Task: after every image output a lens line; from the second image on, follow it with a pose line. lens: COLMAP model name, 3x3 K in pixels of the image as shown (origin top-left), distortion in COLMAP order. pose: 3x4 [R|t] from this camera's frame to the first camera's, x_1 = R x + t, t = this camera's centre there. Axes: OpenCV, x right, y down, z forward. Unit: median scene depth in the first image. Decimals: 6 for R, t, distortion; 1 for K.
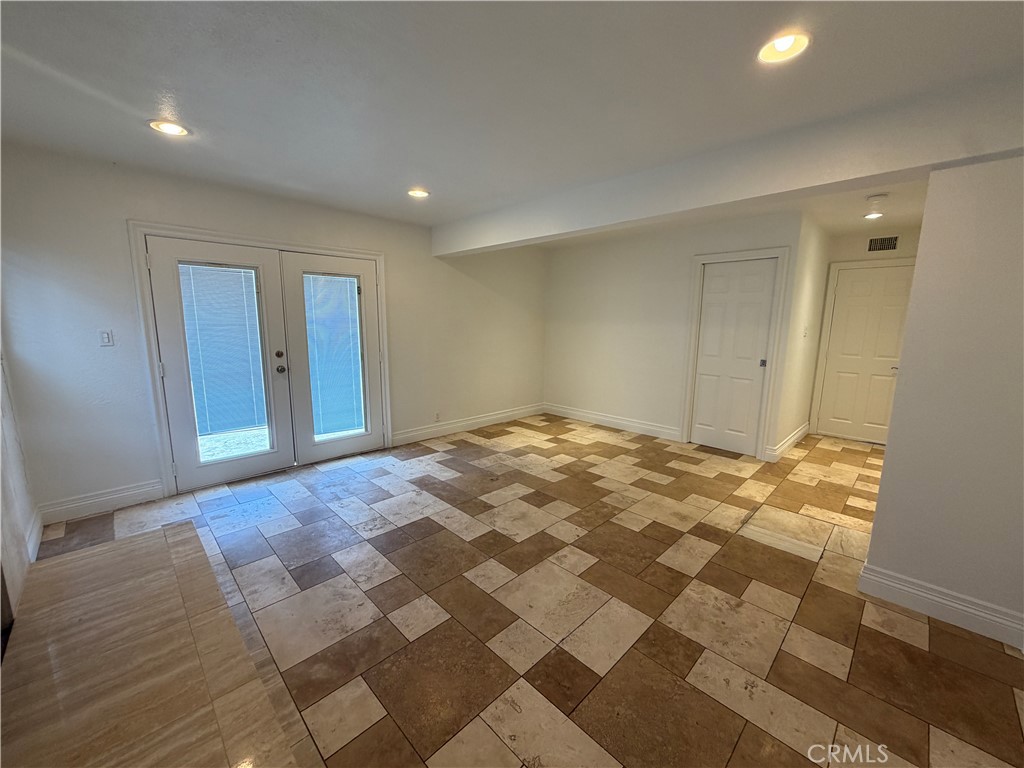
lens RADIAL K [[407.3, 0, 510.5], [0, 407.3, 382.1], [0, 0, 1]] dist [-0.000471, 0.000504]
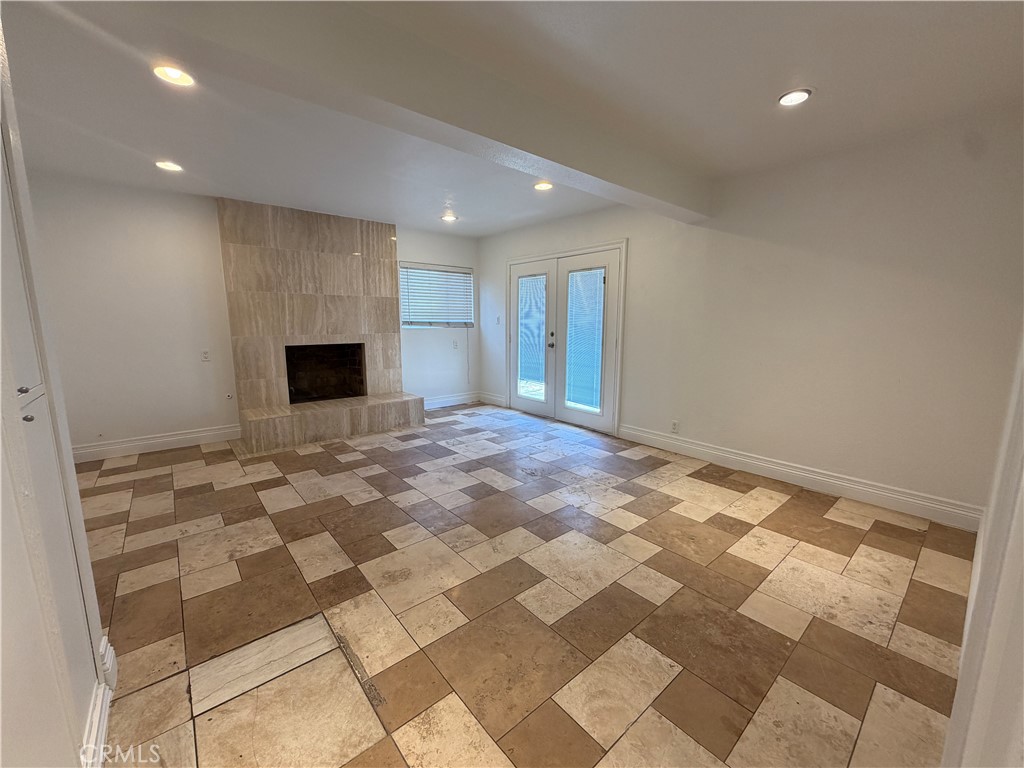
lens RADIAL K [[407.3, 0, 509.9], [0, 407.3, 386.6], [0, 0, 1]] dist [-0.000471, 0.000504]
pose [[-0.075679, 0.147992, -0.986089, 0.838717], [-0.158839, 0.974508, 0.158444, -0.091409], [0.984400, 0.168620, -0.050243, 0.956683]]
